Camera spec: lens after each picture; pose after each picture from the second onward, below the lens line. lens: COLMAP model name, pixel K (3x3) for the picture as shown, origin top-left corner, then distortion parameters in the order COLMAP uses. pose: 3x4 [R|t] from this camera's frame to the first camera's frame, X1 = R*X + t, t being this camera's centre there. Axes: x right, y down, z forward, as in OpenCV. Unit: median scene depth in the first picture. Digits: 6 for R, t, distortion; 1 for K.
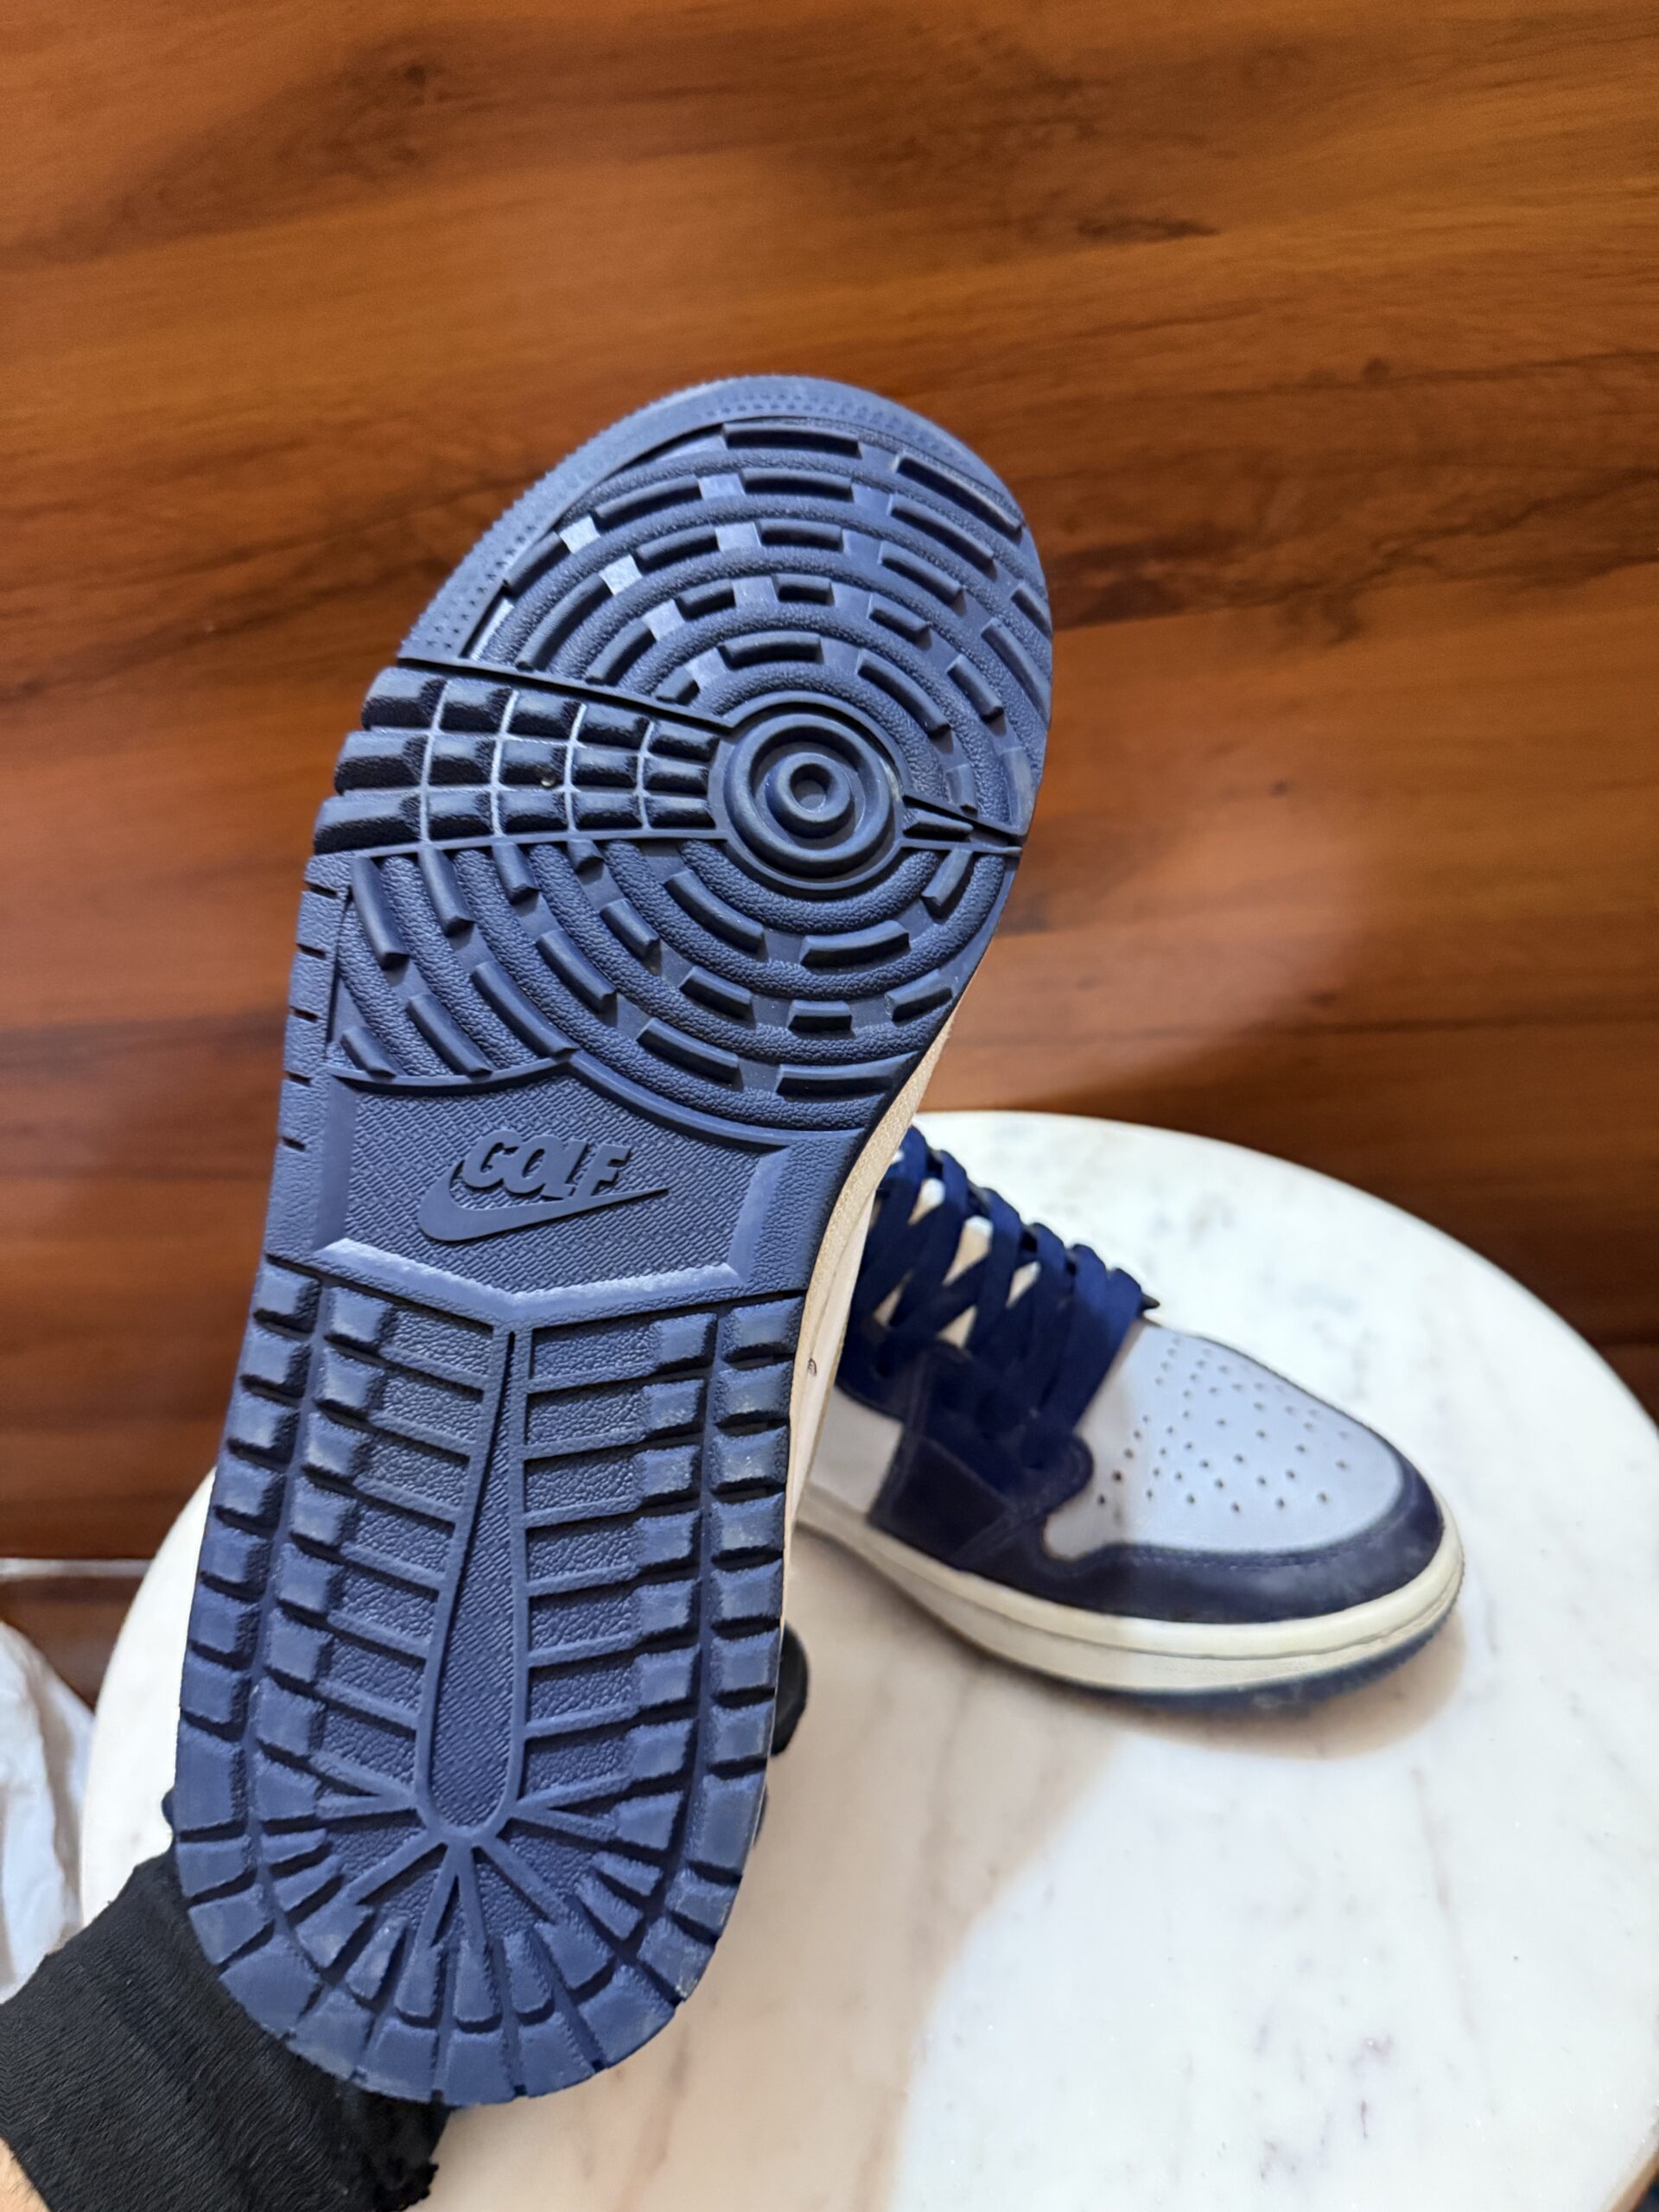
lens RADIAL K [[1602.6, 0, 861.5], [0, 1602.6, 1111.4], [0, 0, 1]] dist [-0.058833, 0.008767]
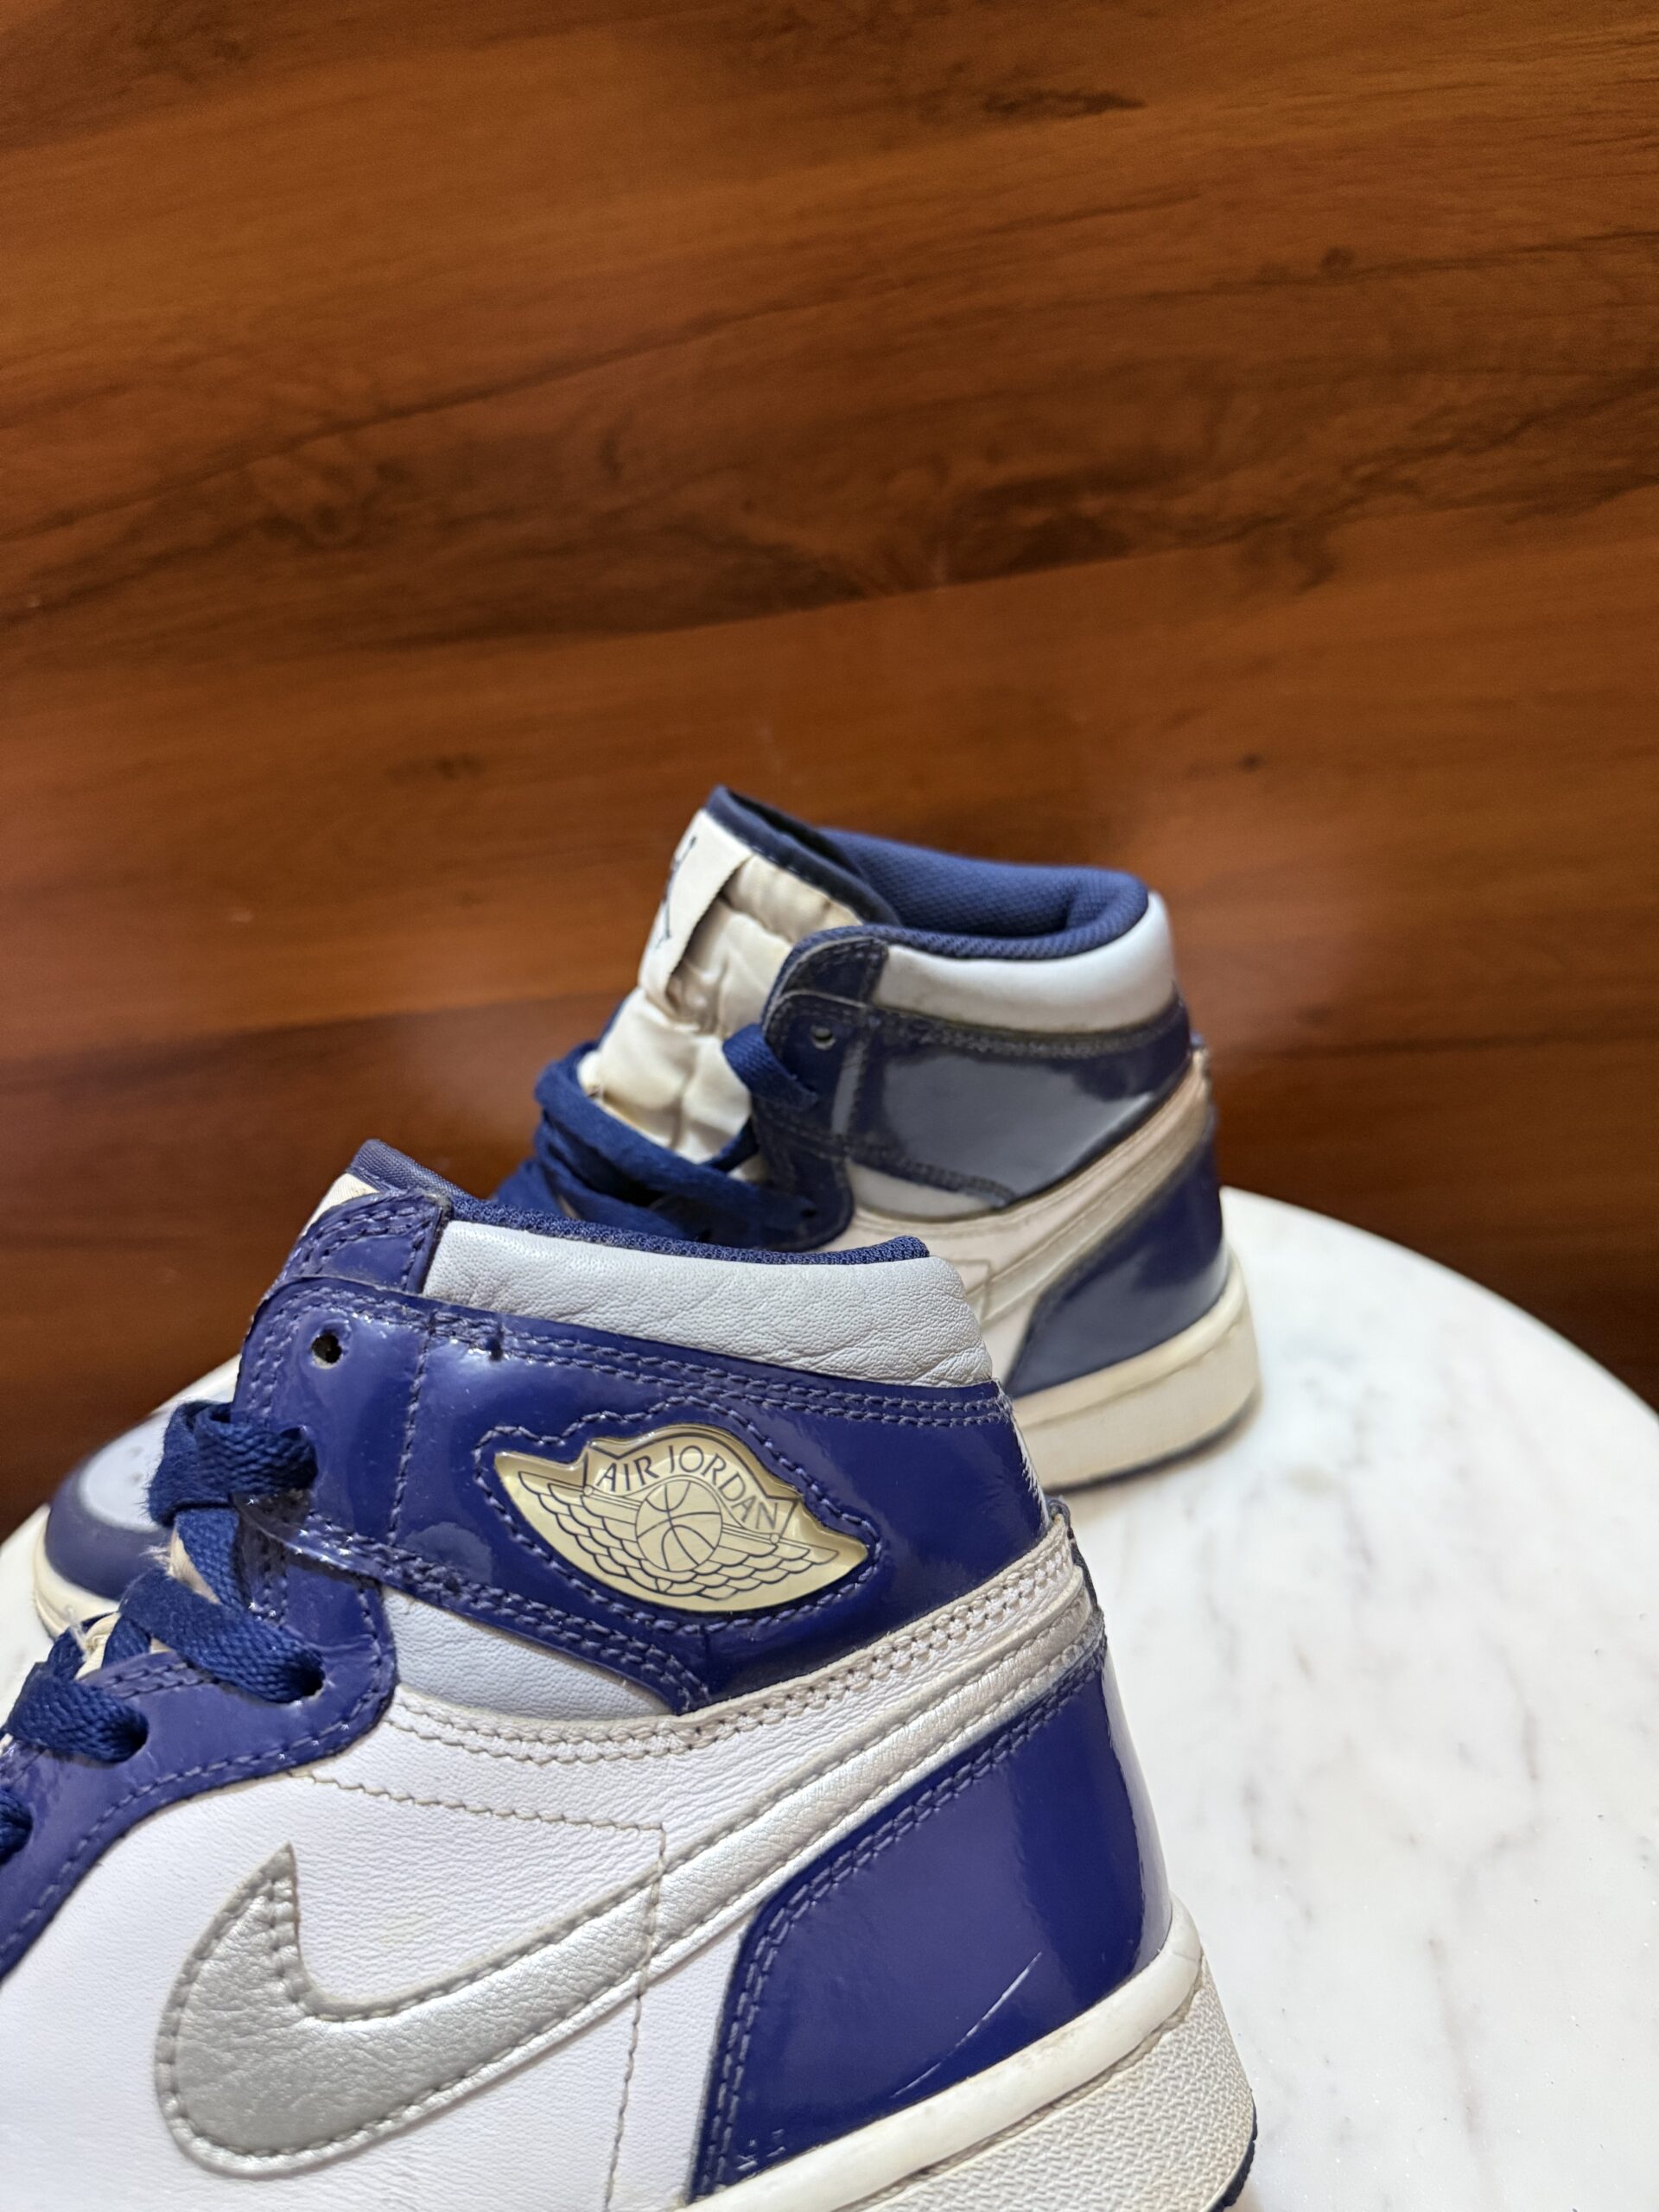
lens RADIAL K [[1602.6, 0, 849.2], [0, 1602.6, 1085.6], [0, 0, 1]] dist [-0.058833, 0.008767]
pose [[0.999594, -0.011053, -0.026257, 0.074058], [0.008382, 0.994979, -0.099731, 0.062288], [0.027228, 0.099470, 0.994668, 0.171912]]
